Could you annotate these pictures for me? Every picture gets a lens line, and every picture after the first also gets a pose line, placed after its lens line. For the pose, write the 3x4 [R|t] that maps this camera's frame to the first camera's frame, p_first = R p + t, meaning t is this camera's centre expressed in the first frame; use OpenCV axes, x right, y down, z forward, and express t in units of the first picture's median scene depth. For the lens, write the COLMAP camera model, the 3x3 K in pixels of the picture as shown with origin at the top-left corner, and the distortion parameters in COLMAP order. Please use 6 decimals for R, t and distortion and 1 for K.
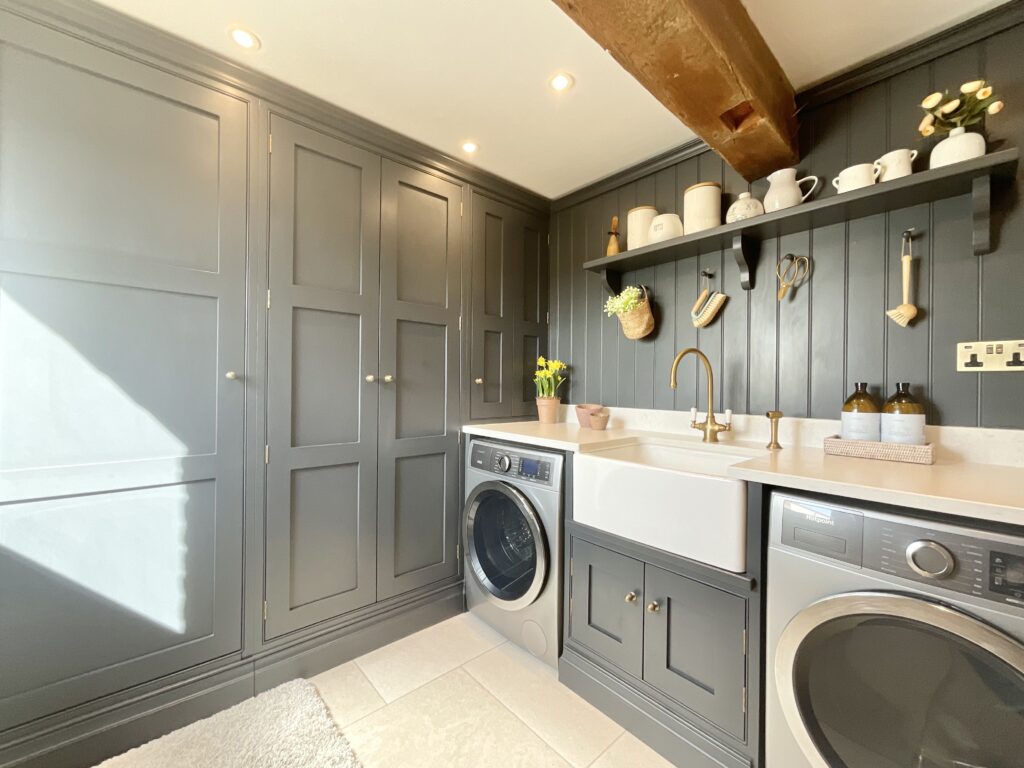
lens RADIAL K [[417.5, 0, 512.0], [0, 417.5, 384.0], [0, 0, 1]] dist [-0.009798, 0.000289]
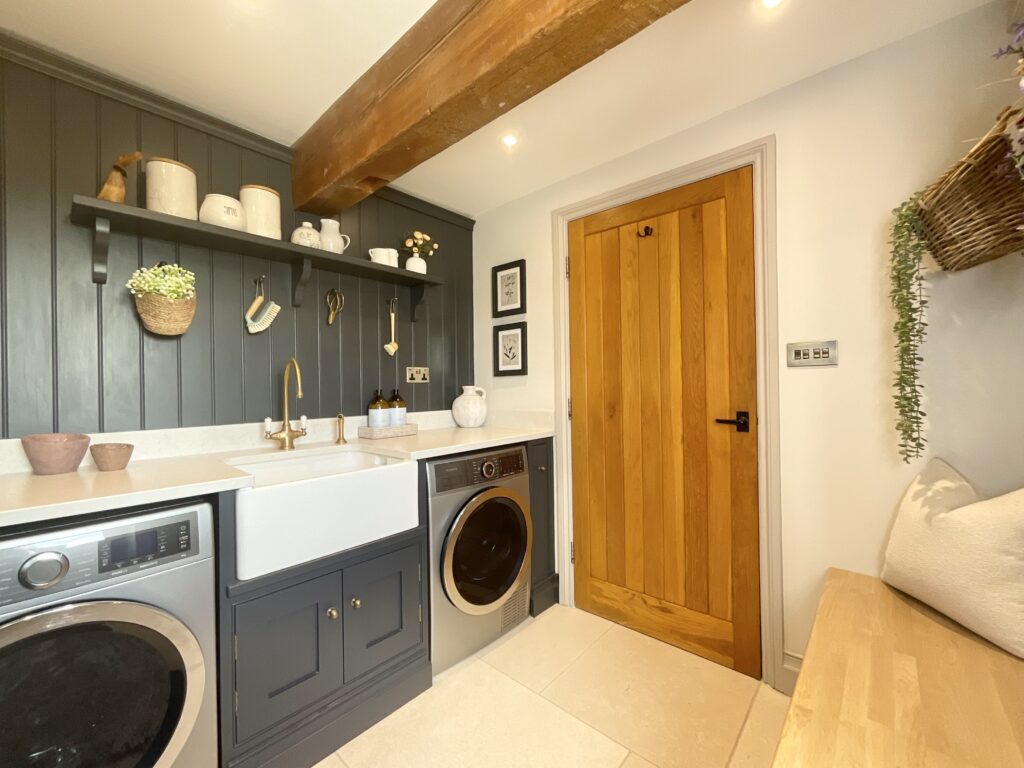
lens RADIAL K [[417.5, 0, 512.0], [0, 417.5, 384.0], [0, 0, 1]] dist [-0.009798, 0.000289]
pose [[-0.129172, -0.008360, 0.991587, -0.651046], [0.005028, 0.999946, 0.009086, -0.030613], [-0.991609, 0.006160, -0.129123, 0.613736]]
